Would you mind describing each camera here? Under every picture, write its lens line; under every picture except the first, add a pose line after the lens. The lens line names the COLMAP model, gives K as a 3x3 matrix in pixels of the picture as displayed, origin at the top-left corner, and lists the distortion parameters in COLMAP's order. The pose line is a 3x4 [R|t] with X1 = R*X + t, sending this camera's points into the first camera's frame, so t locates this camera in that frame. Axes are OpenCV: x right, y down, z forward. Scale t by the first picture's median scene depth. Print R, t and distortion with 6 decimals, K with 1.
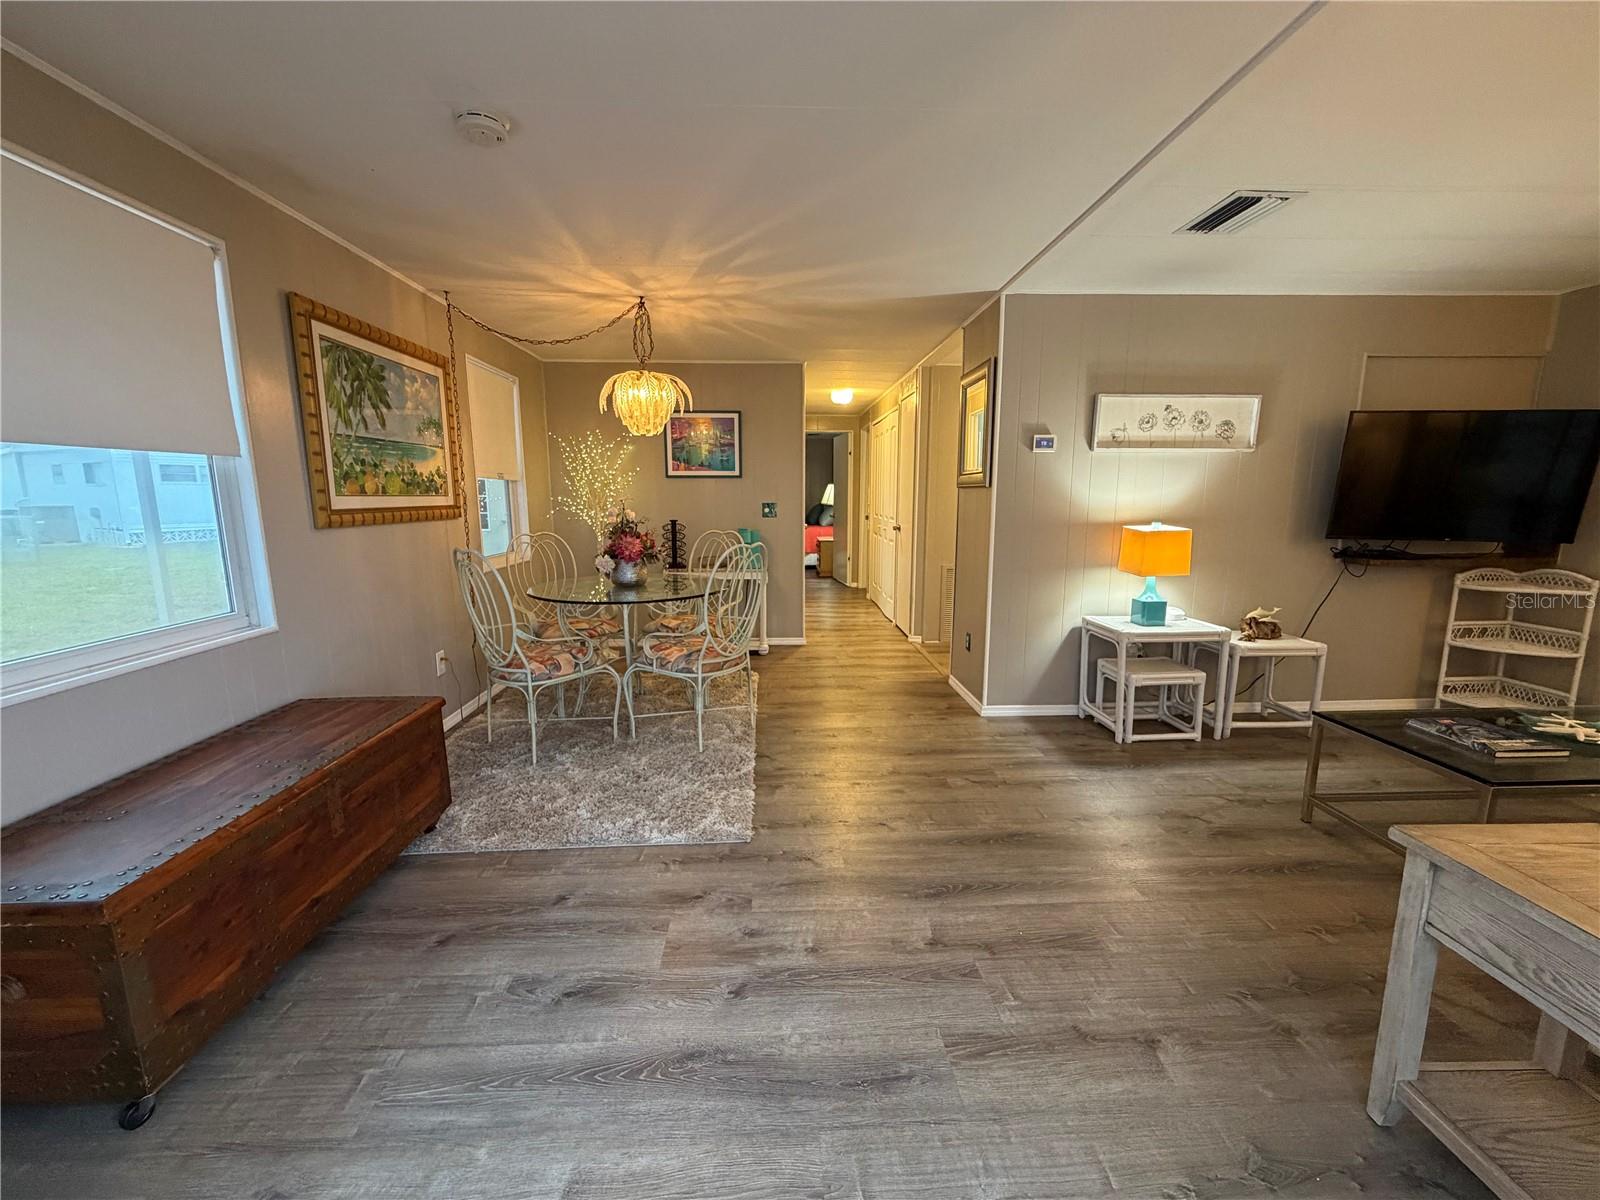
lens RADIAL K [[638.7, 0, 796.0], [0, 638.7, 602.9], [0, 0, 1]] dist [-0.001705, 0.000702]
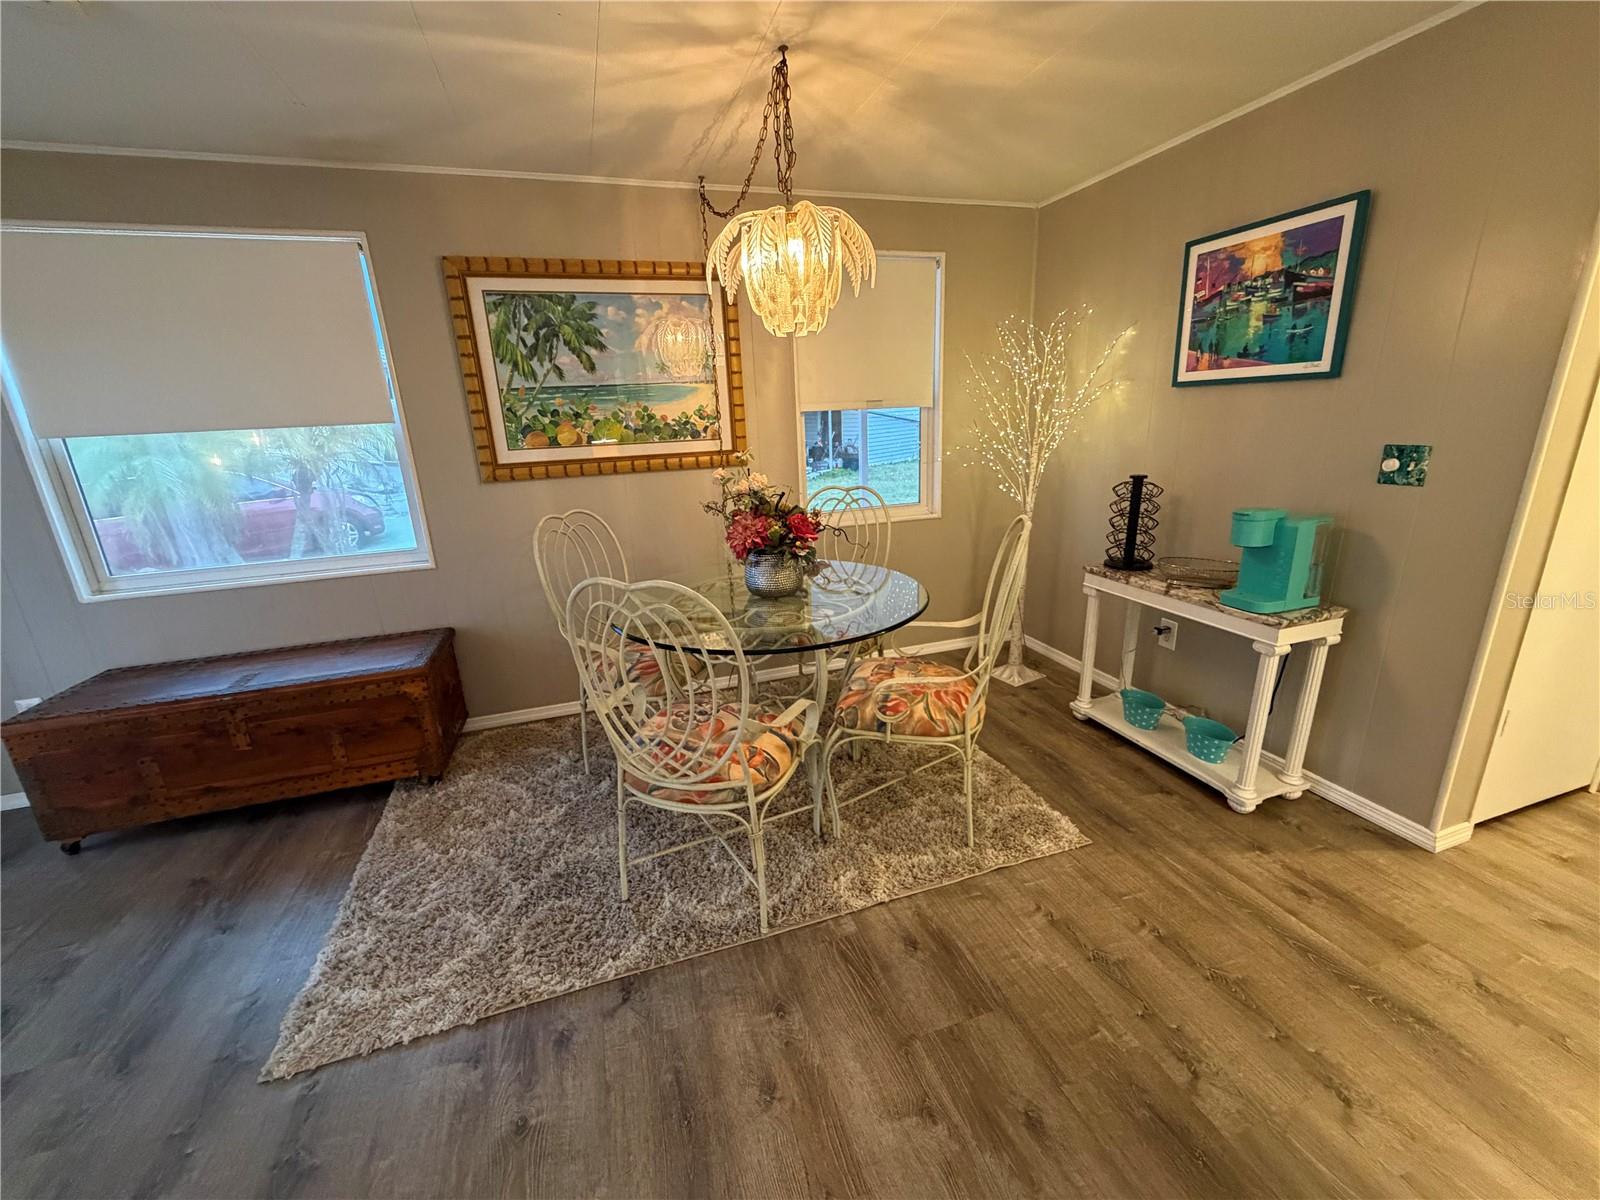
lens RADIAL K [[638.7, 0, 796.3], [0, 638.7, 600.3], [0, 0, 1]] dist [-0.001705, 0.000702]
pose [[0.271161, 0.260603, -0.926584, 0.359651], [-0.119737, 0.964306, 0.236172, -0.188855], [0.955057, 0.046906, 0.292686, 0.930508]]
